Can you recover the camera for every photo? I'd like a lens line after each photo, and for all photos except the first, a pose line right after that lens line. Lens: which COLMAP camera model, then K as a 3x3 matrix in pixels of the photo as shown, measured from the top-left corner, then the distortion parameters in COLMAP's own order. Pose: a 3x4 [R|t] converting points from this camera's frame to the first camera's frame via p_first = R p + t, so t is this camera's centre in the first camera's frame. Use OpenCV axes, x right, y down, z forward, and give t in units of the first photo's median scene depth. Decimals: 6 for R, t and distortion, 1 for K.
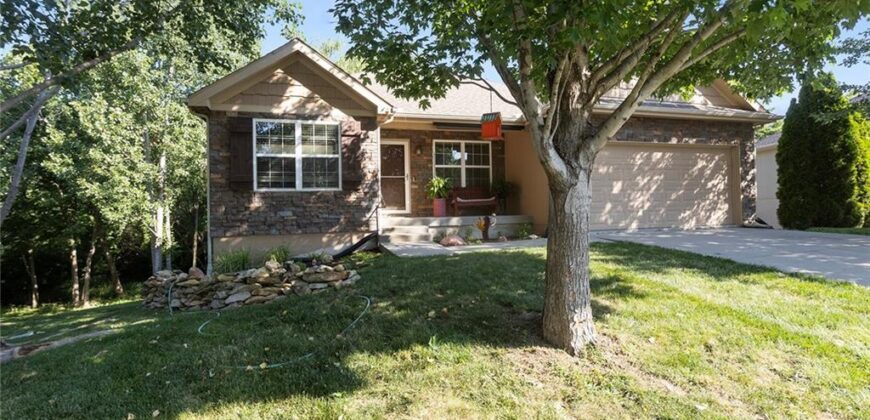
lens RADIAL K [[413.1, 0, 433.1], [0, 413.1, 196.8], [0, 0, 1]] dist [0.004202, 0.000308]
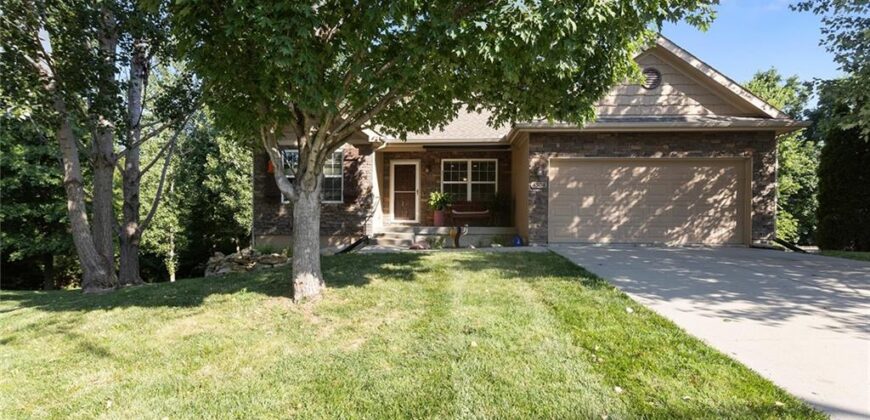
lens RADIAL K [[420.7, 0, 430.6], [0, 420.7, 210.4], [0, 0, 1]] dist [0.003962, 0.000870]
pose [[0.938265, 0.014366, -0.345620, 0.422925], [-0.014456, 0.999893, 0.002316, 0.000721], [0.345616, 0.002824, 0.938372, -0.115601]]
